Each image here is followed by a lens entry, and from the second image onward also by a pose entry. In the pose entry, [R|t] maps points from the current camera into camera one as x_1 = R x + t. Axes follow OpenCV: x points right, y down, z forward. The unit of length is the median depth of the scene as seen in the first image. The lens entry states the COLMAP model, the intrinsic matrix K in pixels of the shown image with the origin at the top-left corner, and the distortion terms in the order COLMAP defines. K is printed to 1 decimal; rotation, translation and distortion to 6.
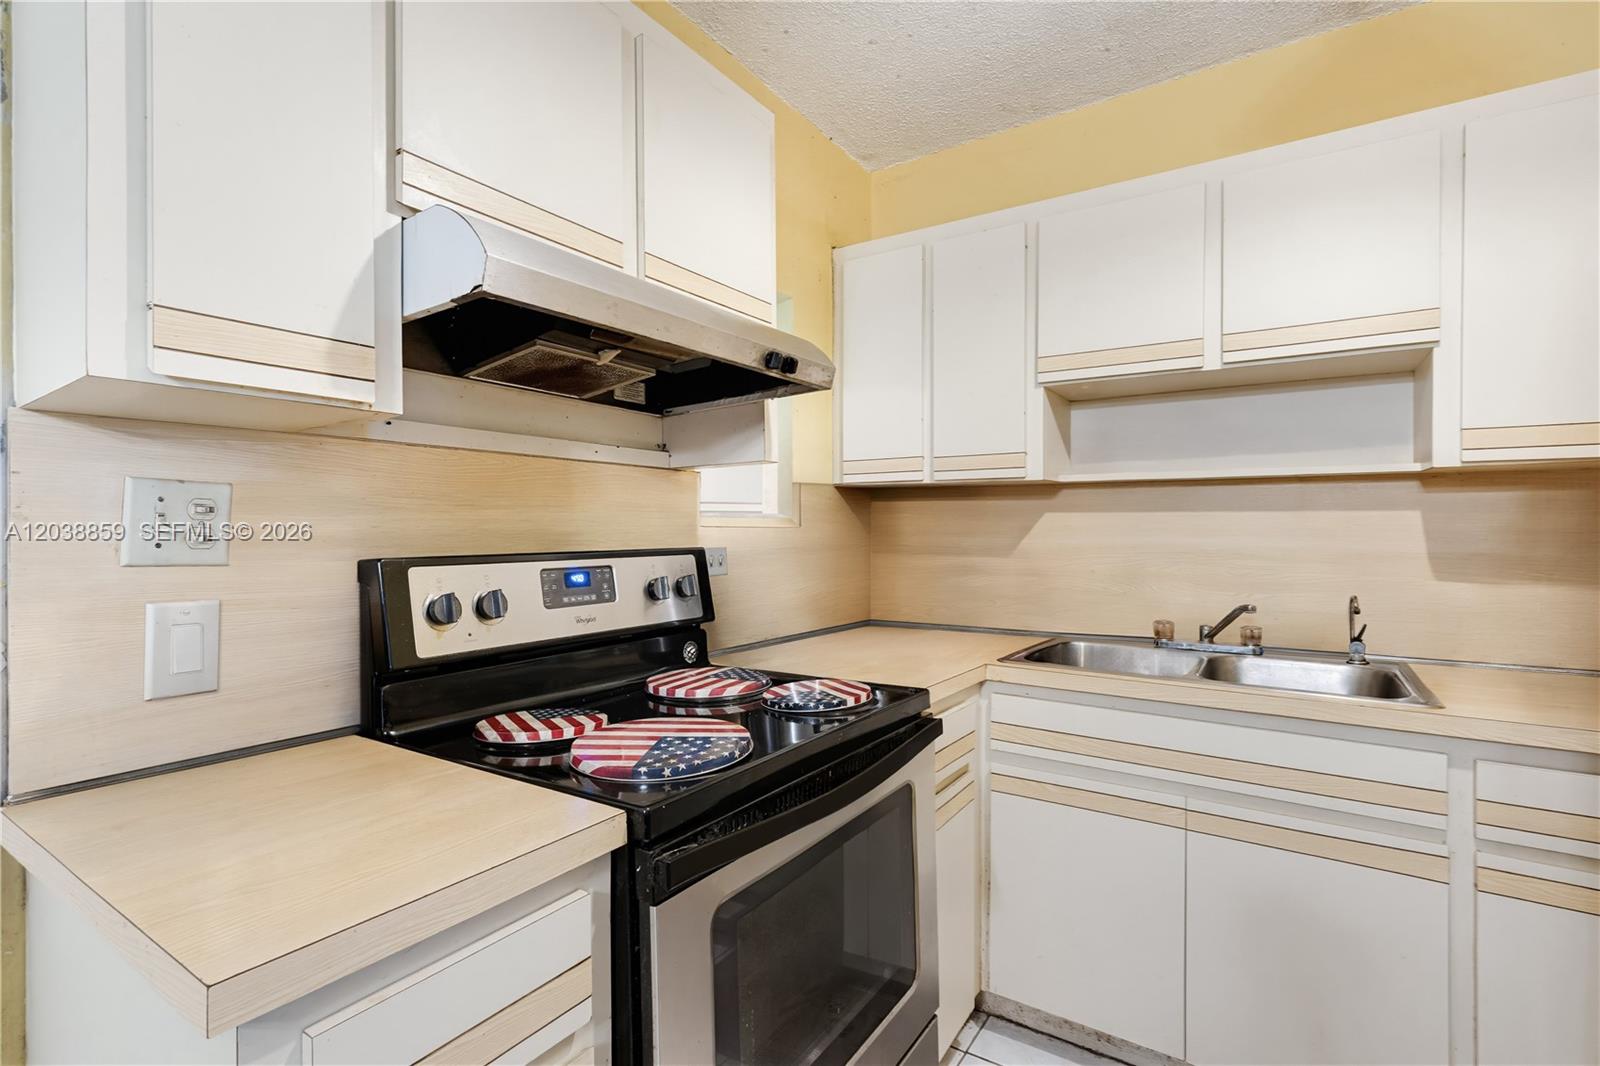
lens RADIAL K [[740.0, 0, 803.3], [0, 740.0, 533.8], [0, 0, 1]] dist [0.003910, -0.000578]
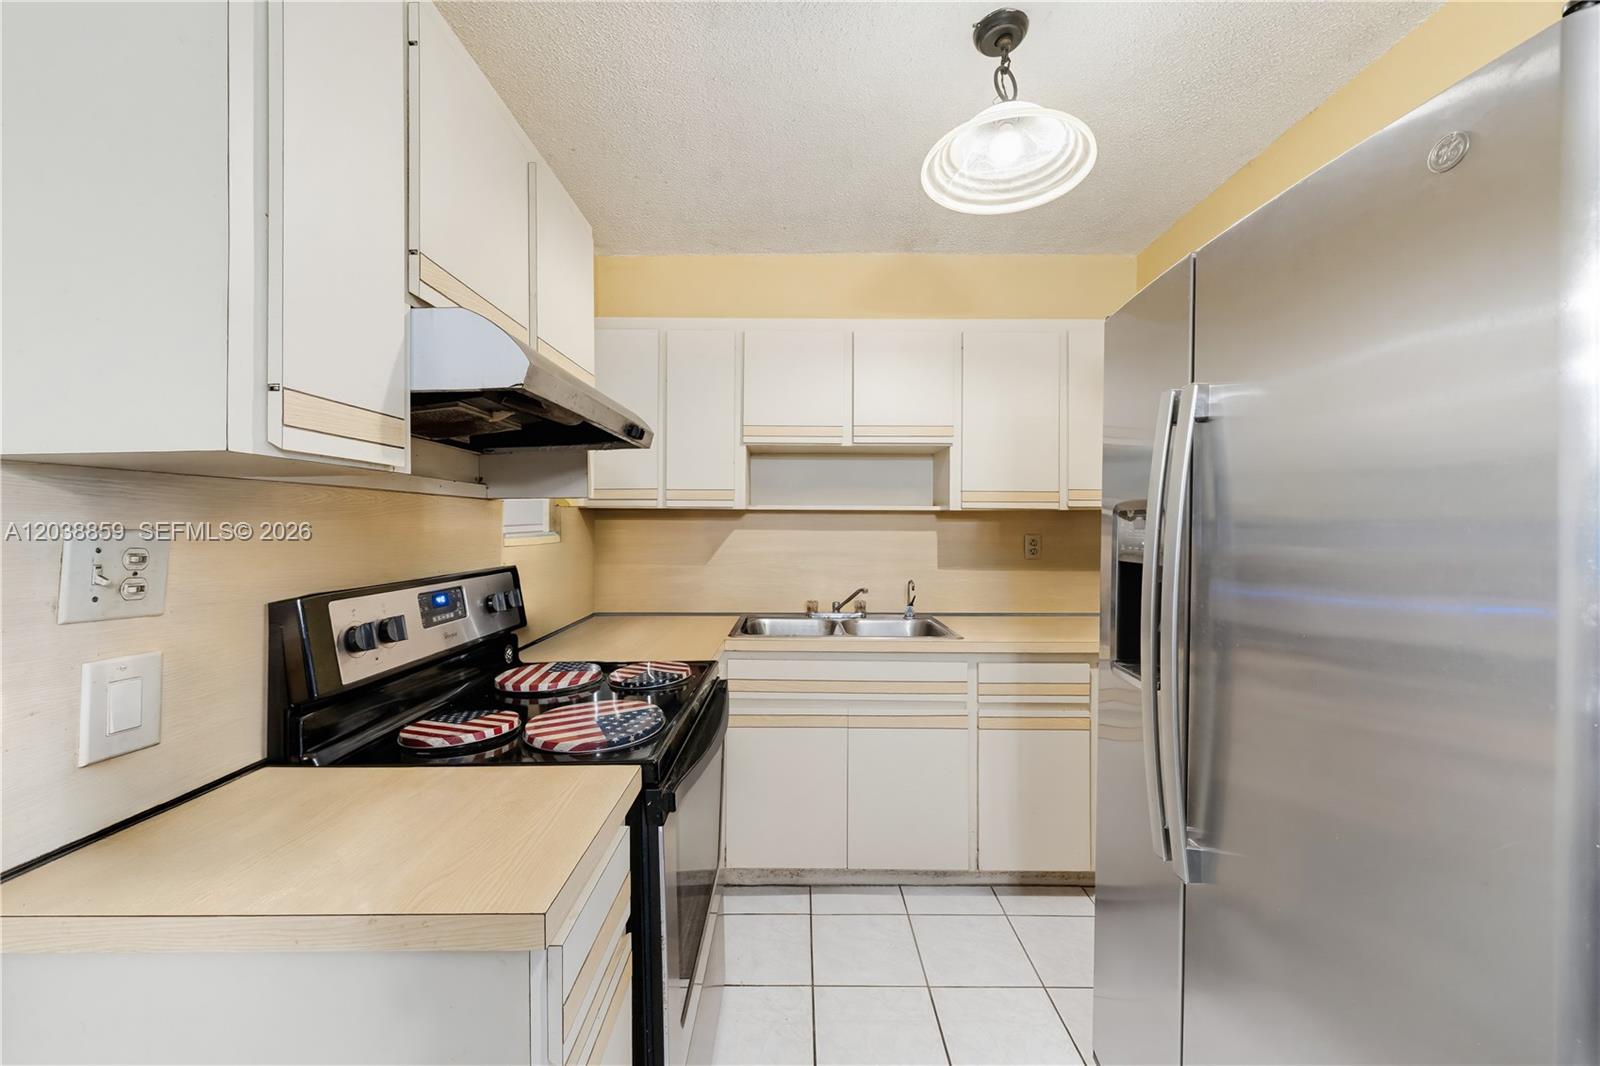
lens RADIAL K [[611.0, 0, 799.9], [0, 611.0, 529.6], [0, 0, 1]] dist [0.004098, 0.000543]
pose [[0.836593, -0.000756, 0.547824, -0.366793], [0.001284, 0.999999, -0.000581, -0.047903], [-0.547823, 0.001189, 0.836594, -0.095503]]
